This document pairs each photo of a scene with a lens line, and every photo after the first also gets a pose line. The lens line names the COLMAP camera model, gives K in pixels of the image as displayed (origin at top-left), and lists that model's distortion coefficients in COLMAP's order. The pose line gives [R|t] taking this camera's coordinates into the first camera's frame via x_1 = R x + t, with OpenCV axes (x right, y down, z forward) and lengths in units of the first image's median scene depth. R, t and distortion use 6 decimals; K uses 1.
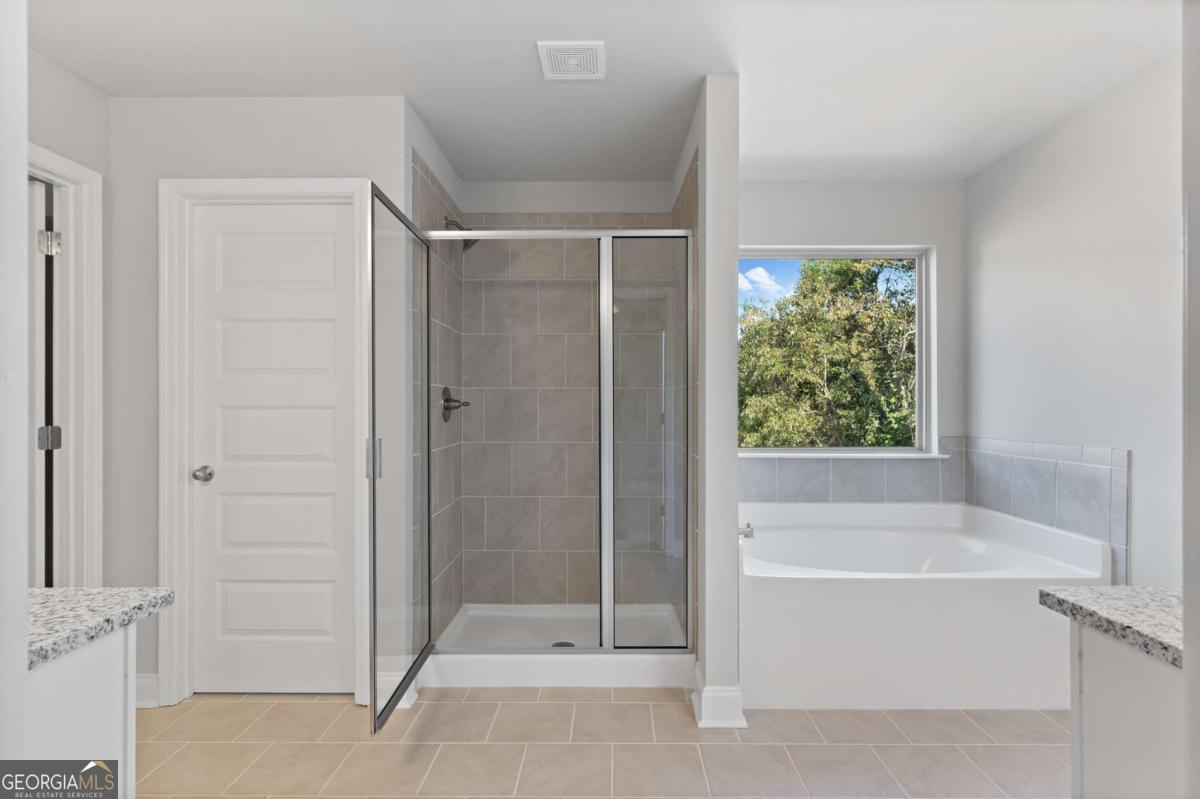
lens RADIAL K [[624.6, 0, 605.0], [0, 624.6, 413.1], [0, 0, 1]] dist [0.000291, -0.000098]
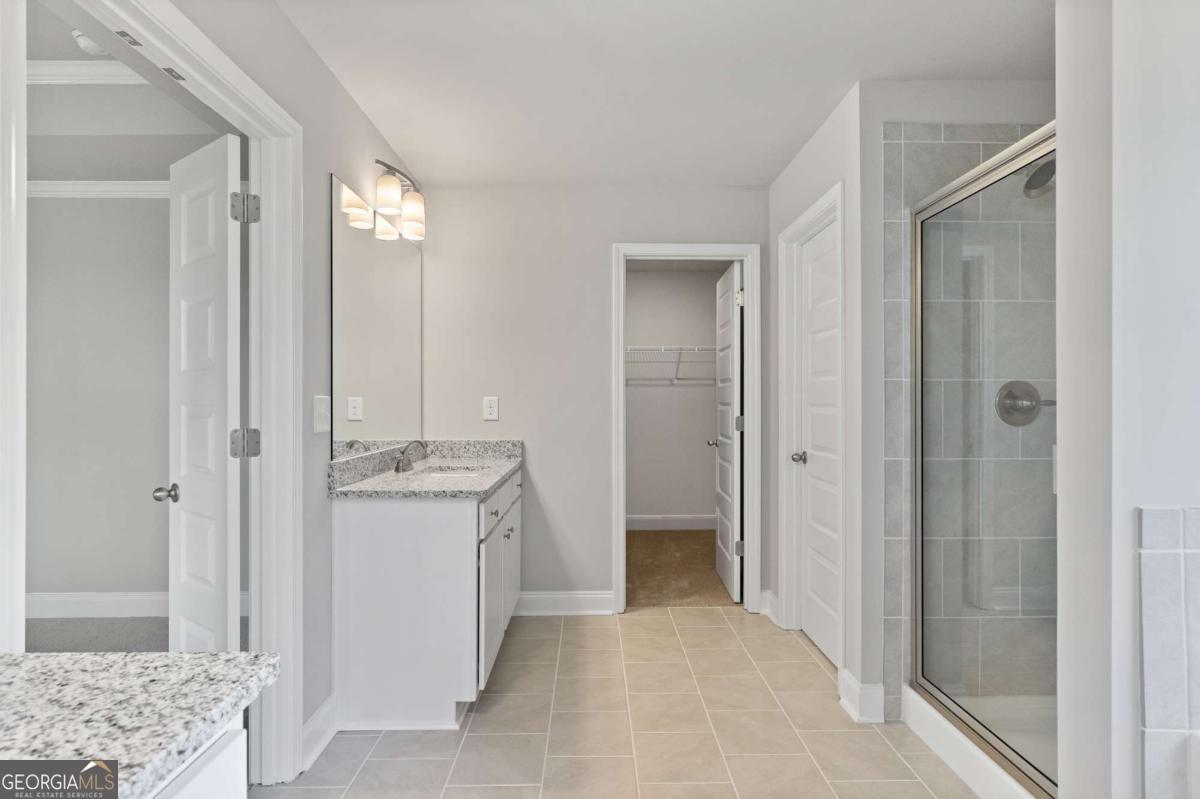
lens RADIAL K [[624.6, 0, 605.0], [0, 624.6, 413.1], [0, 0, 1]] dist [0.000291, -0.000098]
pose [[0.023914, 0.020212, -0.999510, 0.175293], [-0.014093, 0.999703, 0.019879, -0.003507], [0.999615, 0.013610, 0.024192, 0.165897]]
